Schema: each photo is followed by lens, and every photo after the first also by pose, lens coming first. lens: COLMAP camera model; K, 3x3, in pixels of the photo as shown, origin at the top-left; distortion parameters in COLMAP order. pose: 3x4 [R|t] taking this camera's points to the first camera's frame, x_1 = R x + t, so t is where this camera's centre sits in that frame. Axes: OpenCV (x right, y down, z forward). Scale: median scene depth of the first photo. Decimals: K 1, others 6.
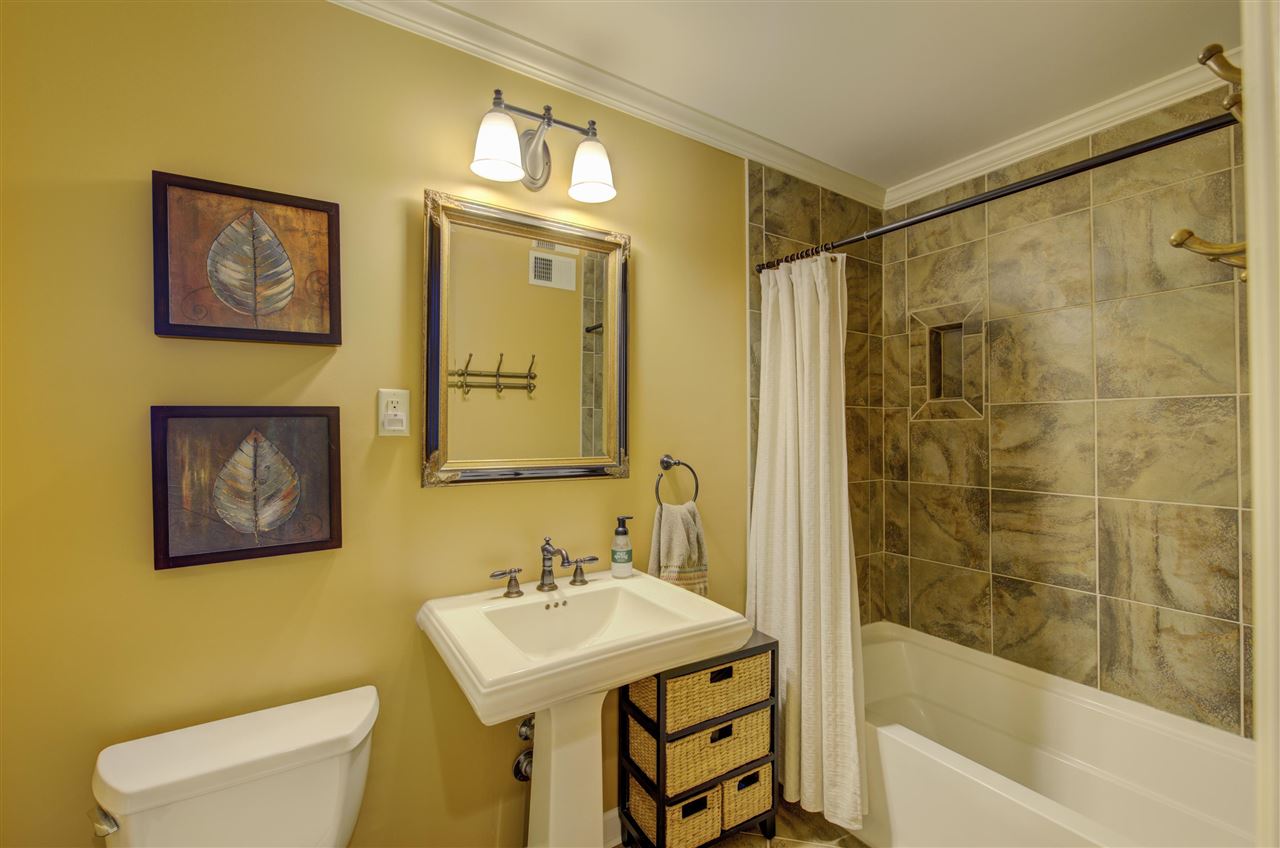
lens RADIAL K [[541.9, 0, 640.1], [0, 541.9, 423.5], [0, 0, 1]] dist [0.001777, -0.000716]
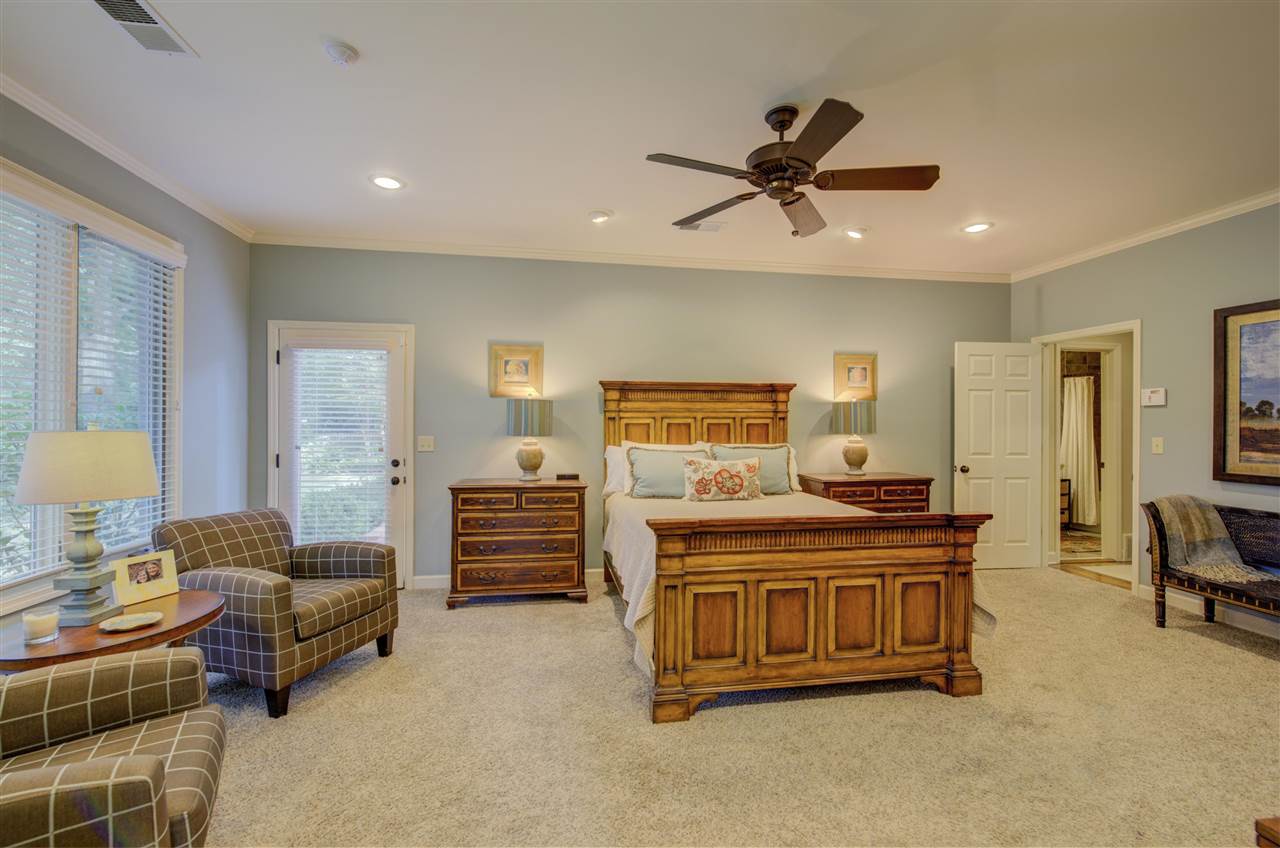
lens RADIAL K [[541.9, 0, 640.0], [0, 541.9, 423.0], [0, 0, 1]] dist [0.001777, -0.000716]
pose [[0.914512, -0.000059, -0.404560, -0.884186], [0.001216, 0.999996, 0.002604, -0.007331], [0.404558, -0.002874, 0.914508, -3.378378]]
